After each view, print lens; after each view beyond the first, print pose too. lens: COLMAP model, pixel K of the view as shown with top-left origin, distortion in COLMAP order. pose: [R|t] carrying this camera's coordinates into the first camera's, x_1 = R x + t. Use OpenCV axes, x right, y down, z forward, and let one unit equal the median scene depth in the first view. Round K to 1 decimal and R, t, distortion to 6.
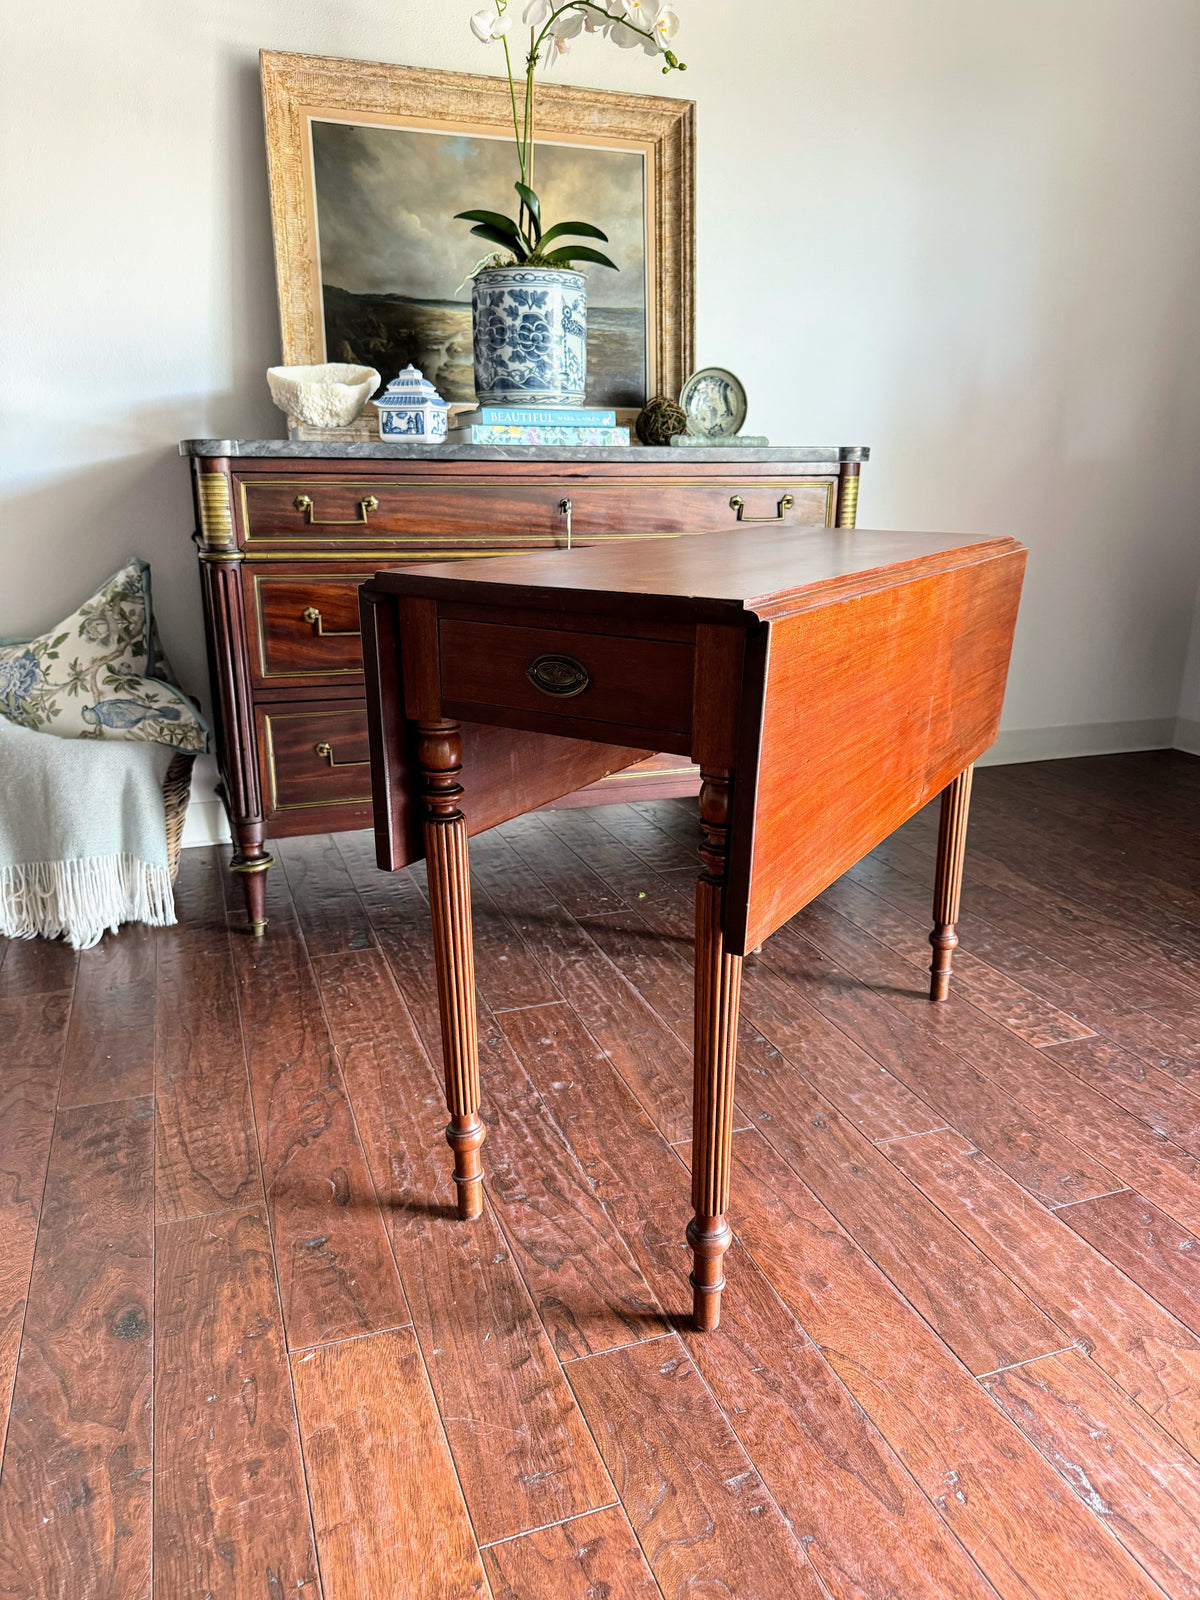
lens RADIAL K [[1164.4, 0, 614.5], [0, 1164.4, 807.3], [0, 0, 1]] dist [0.009717, -0.028891]
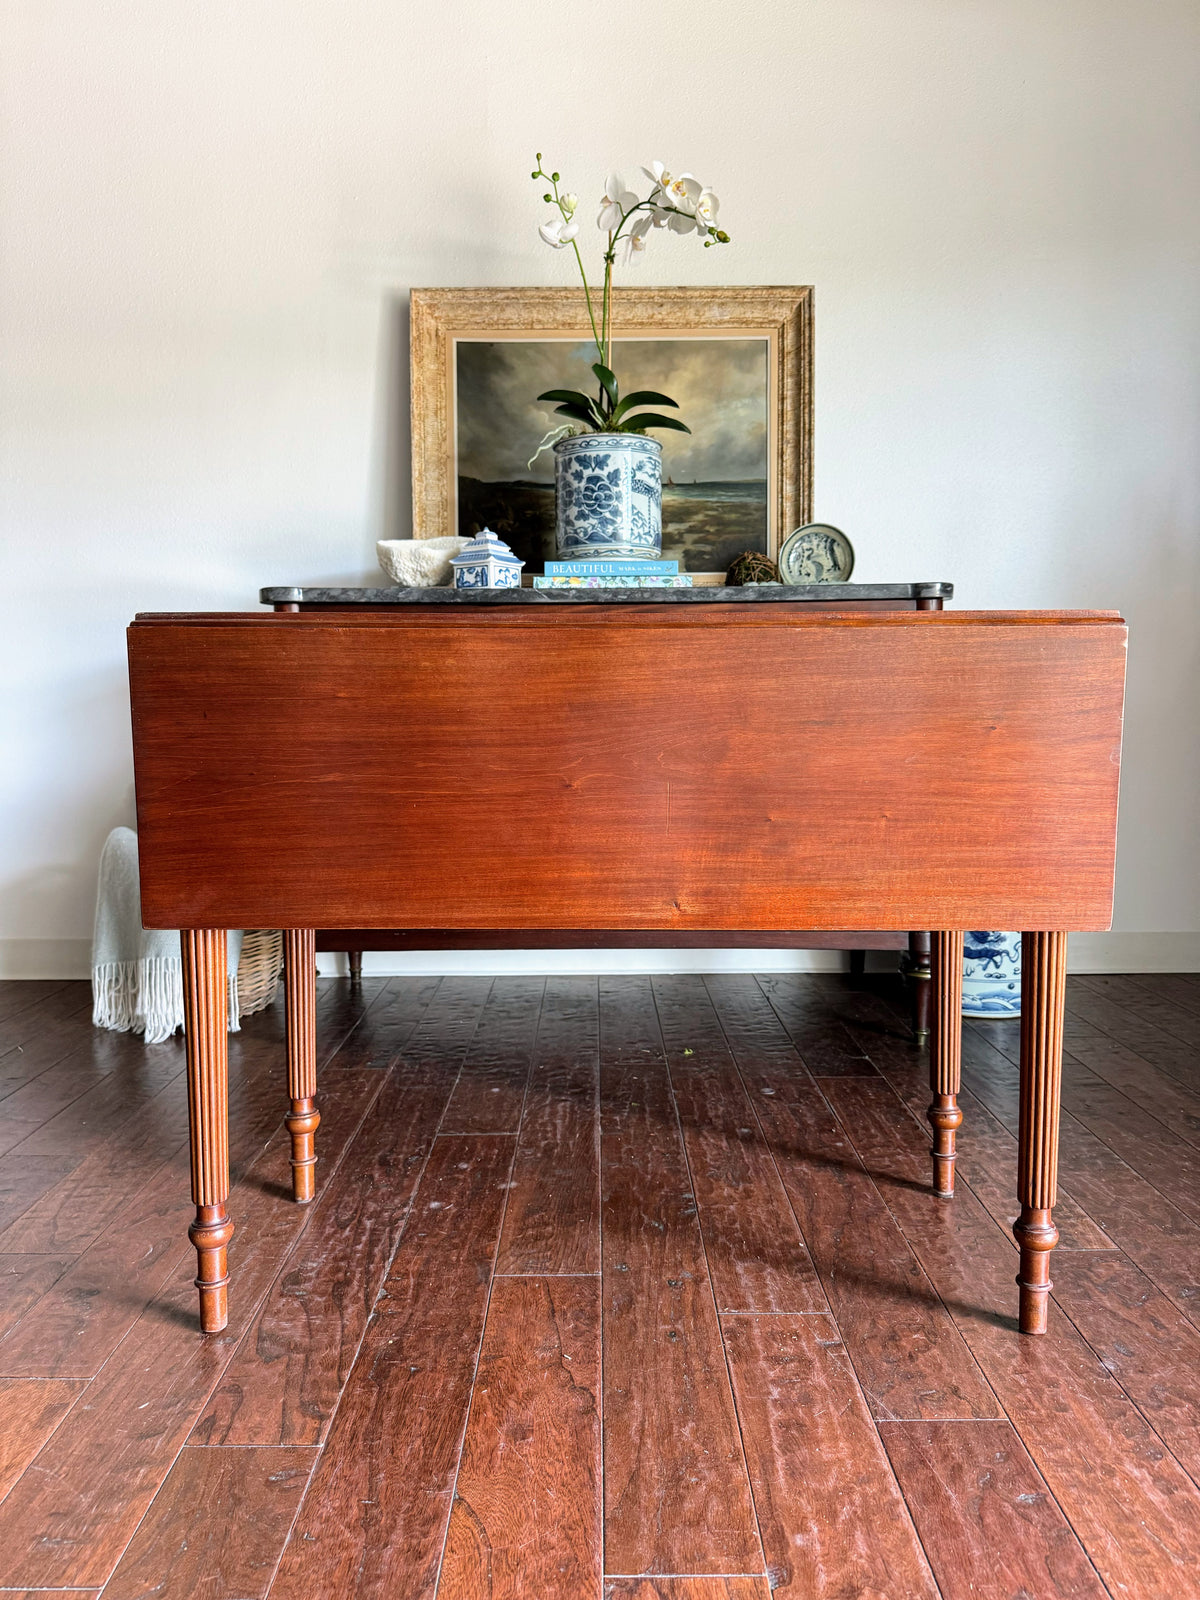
lens RADIAL K [[1164.4, 0, 604.2], [0, 1164.4, 802.0], [0, 0, 1]] dist [0.009717, -0.028891]
pose [[0.935470, 0.014264, -0.353118, 0.315863], [-0.088515, 0.976794, -0.195035, 0.074220], [0.342142, 0.213705, 0.915024, 0.096787]]
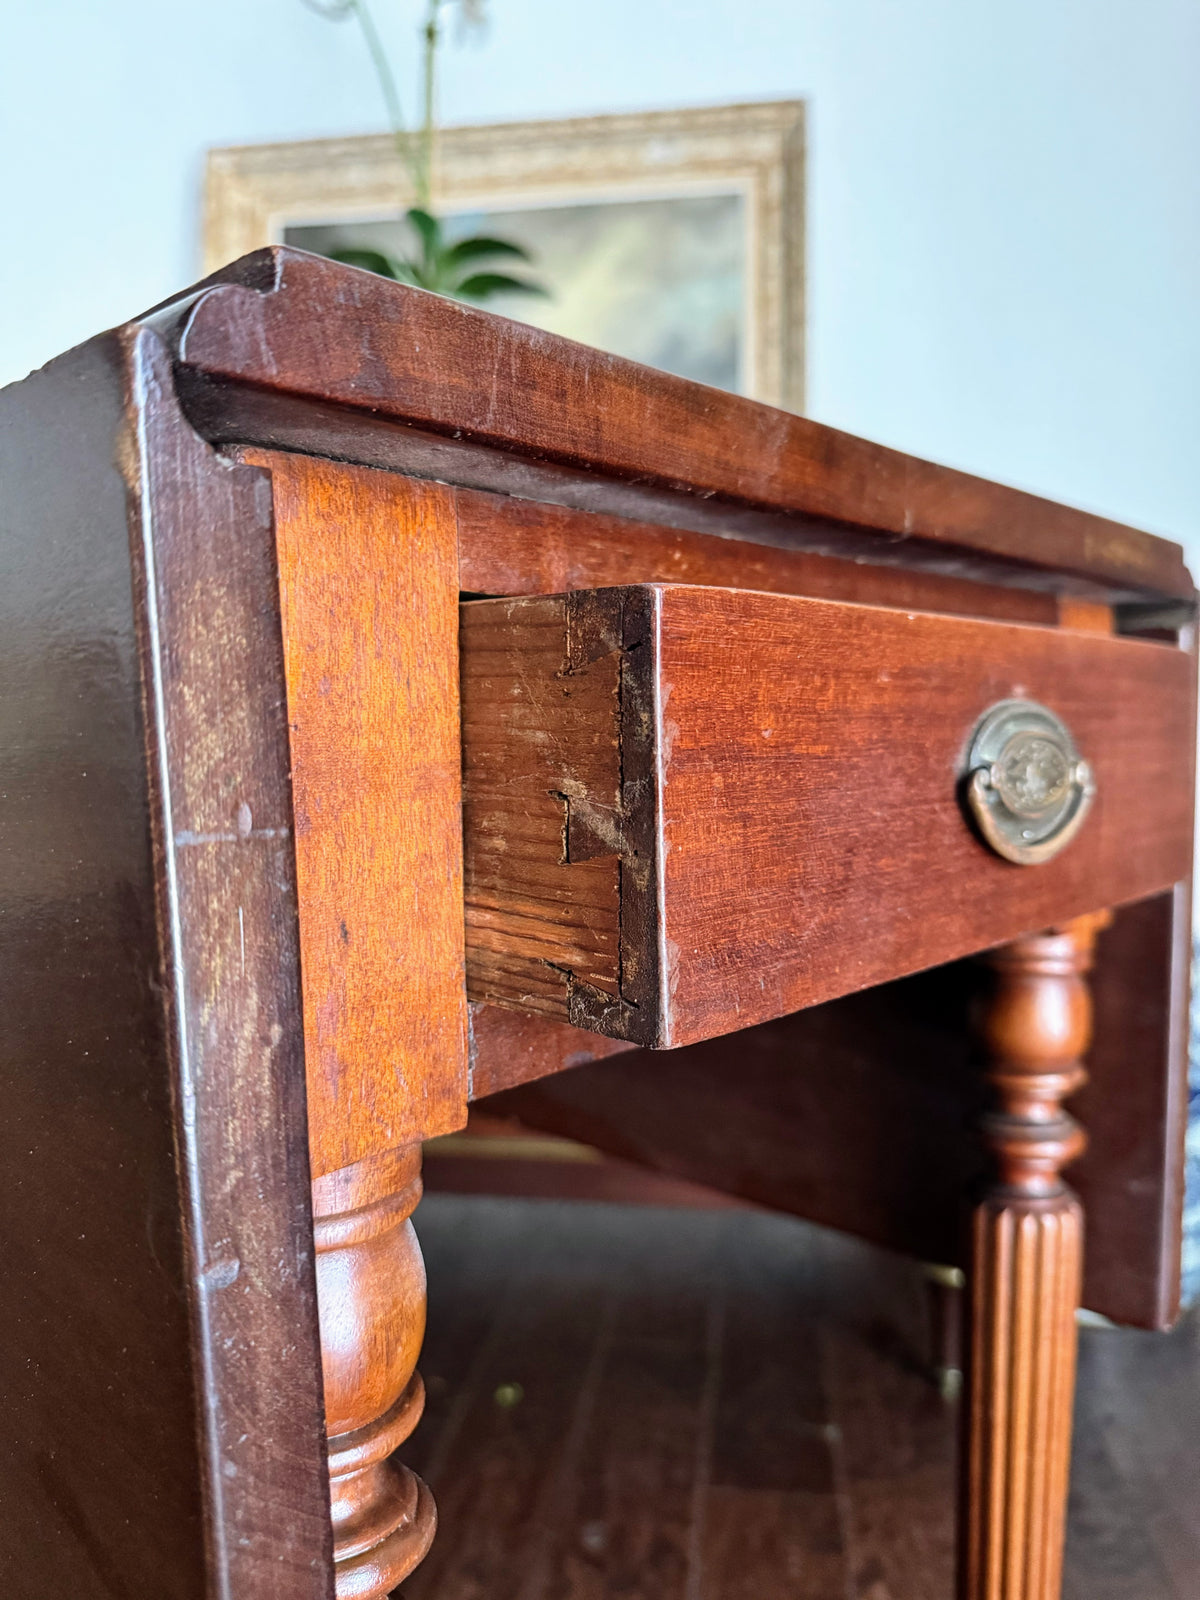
lens RADIAL K [[1164.4, 0, 584.9], [0, 1164.4, 787.6], [0, 0, 1]] dist [0.009717, -0.028891]
pose [[0.866608, 0.011013, -0.498869, 0.347709], [-0.135869, 0.967189, -0.214672, -0.074989], [0.480136, 0.253817, 0.839670, 0.565589]]
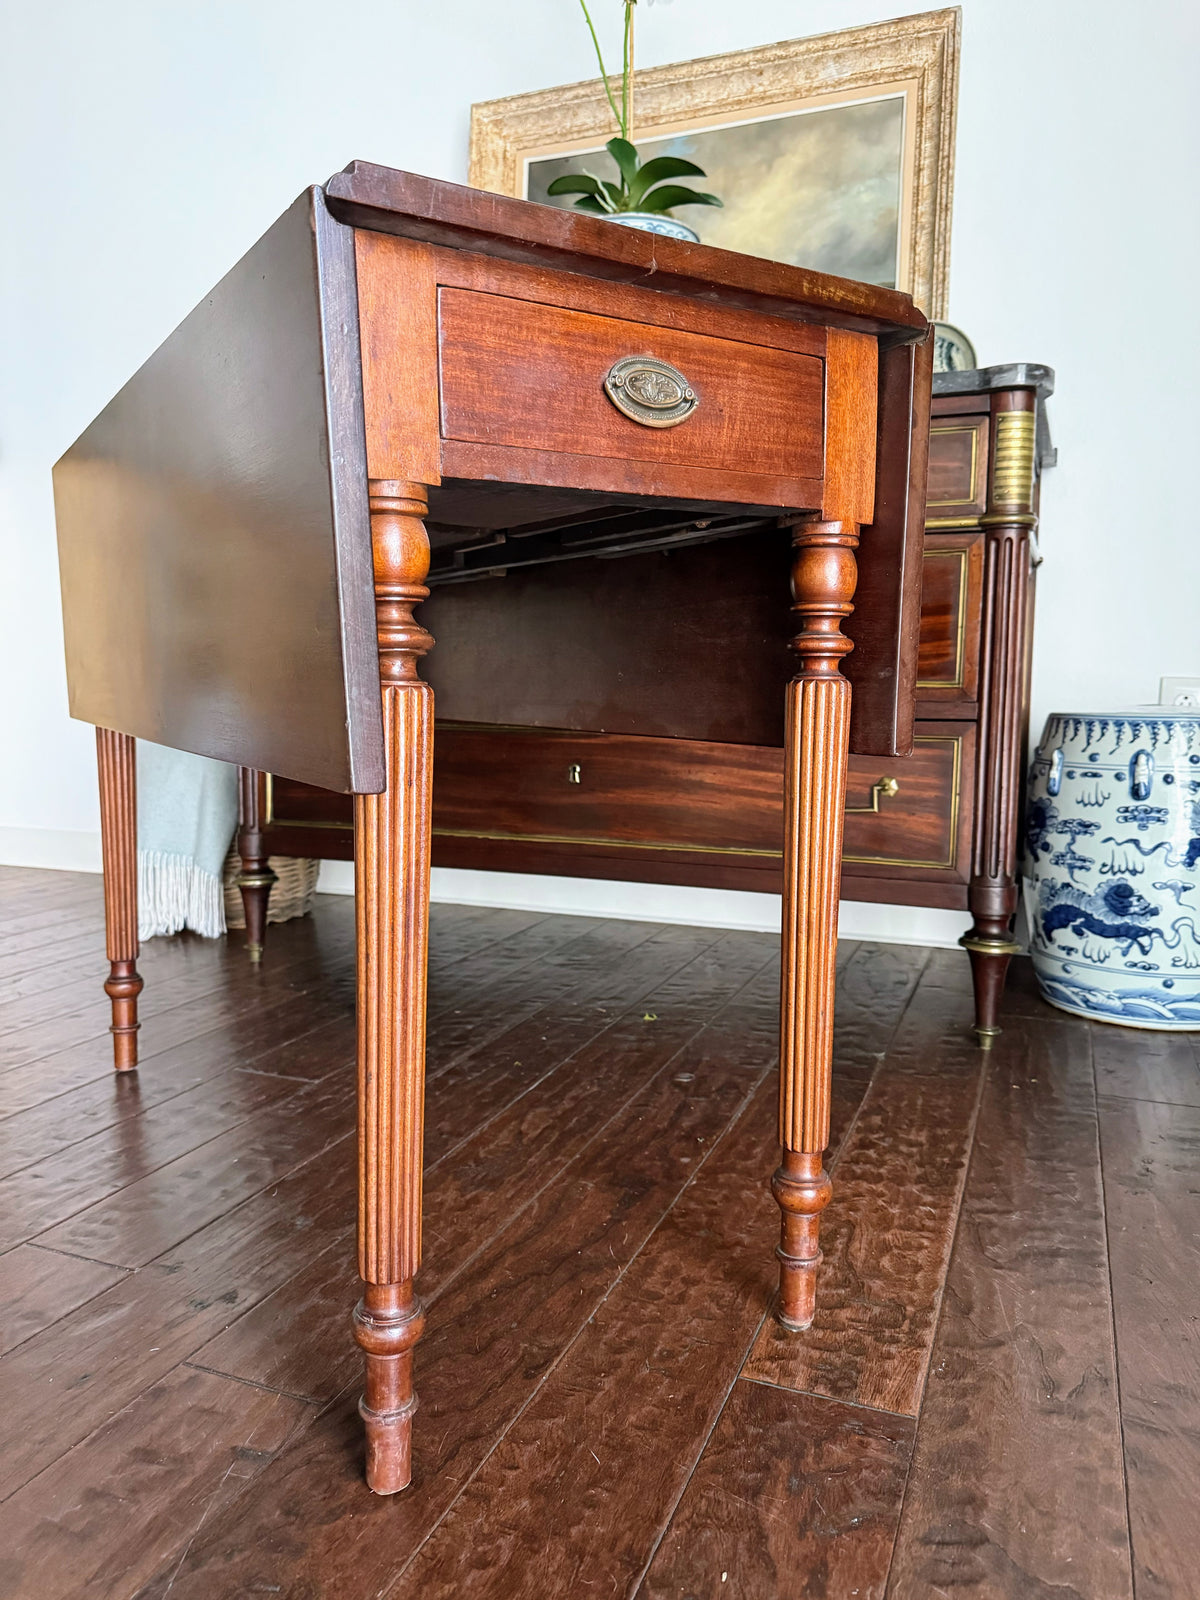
lens RADIAL K [[1164.4, 0, 600.0], [0, 1164.4, 802.5], [0, 0, 1]] dist [0.009717, -0.028891]
pose [[0.730582, 0.064874, -0.679736, 0.525389], [-0.197475, 0.973012, -0.119382, 0.042102], [0.653646, 0.221449, 0.723676, 0.486511]]
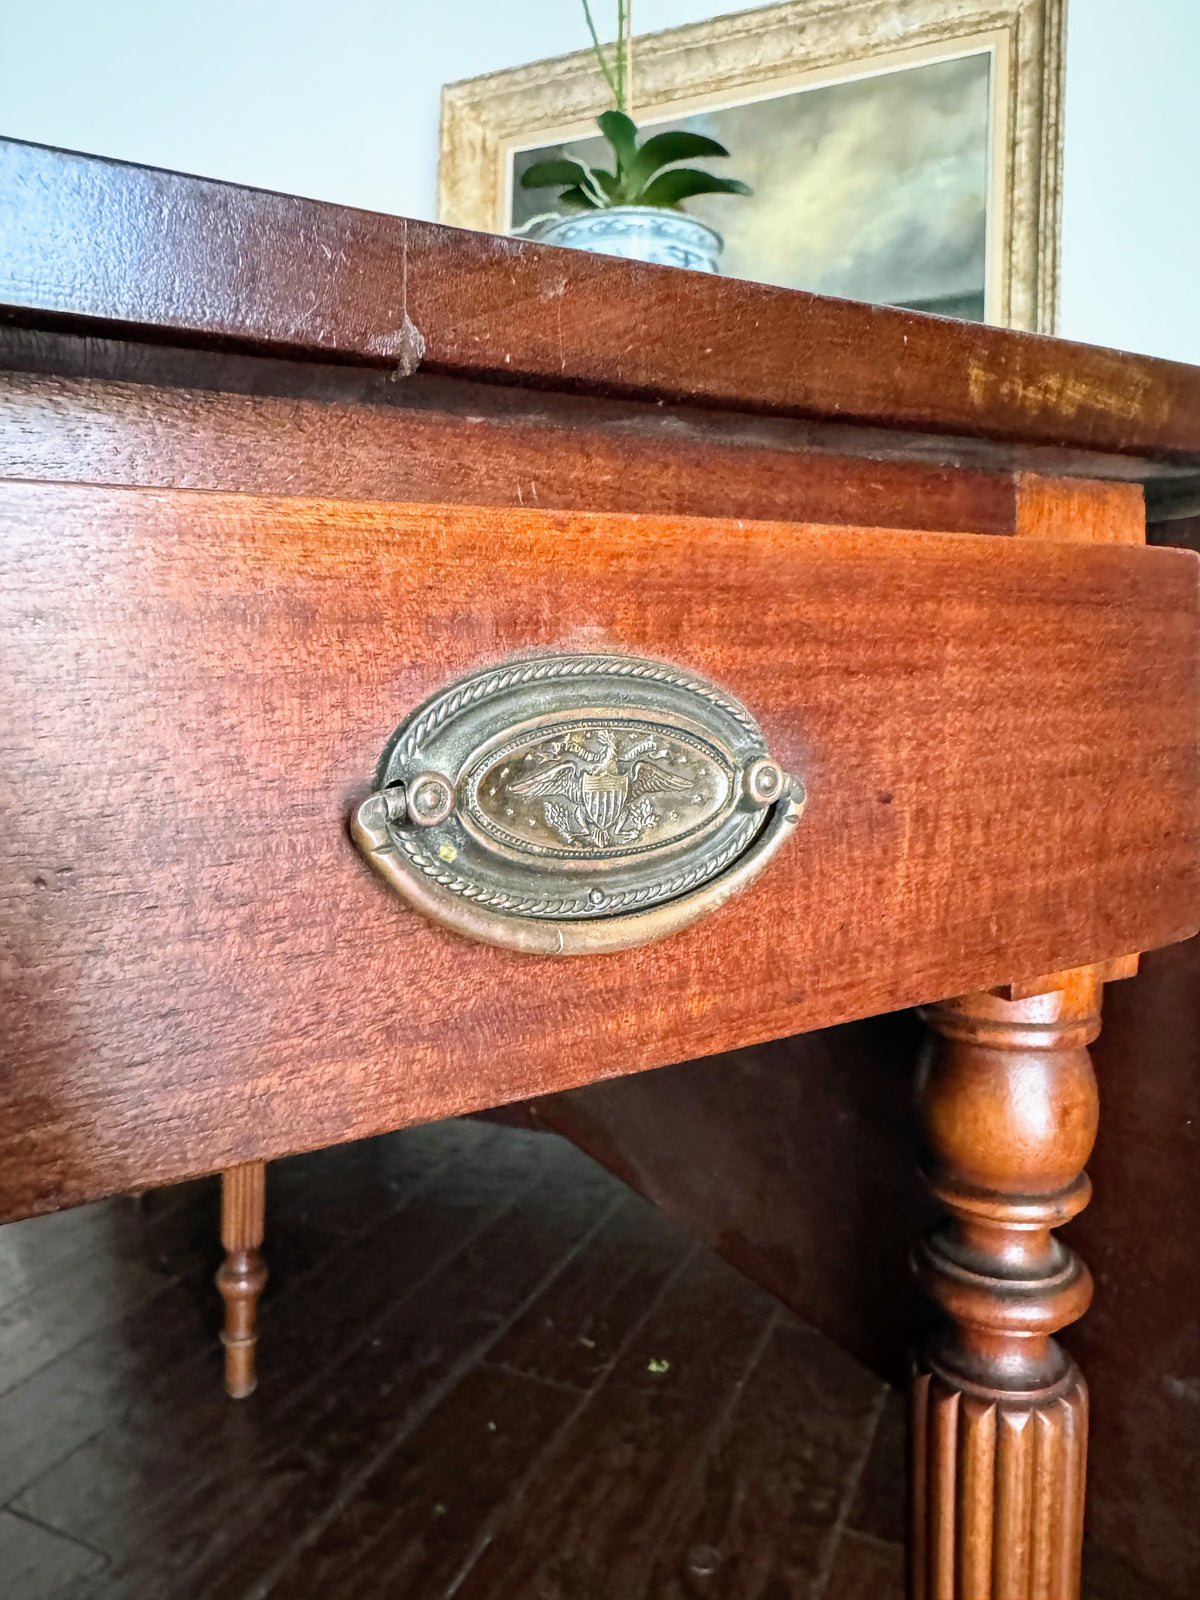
lens RADIAL K [[1164.4, 0, 601.8], [0, 1164.4, 721.6], [0, 0, 1]] dist [0.009717, -0.028891]
pose [[0.702860, 0.017258, -0.711119, 0.378893], [-0.196091, 0.965670, -0.170379, -0.103463], [0.683766, 0.259197, 0.682115, 0.652675]]
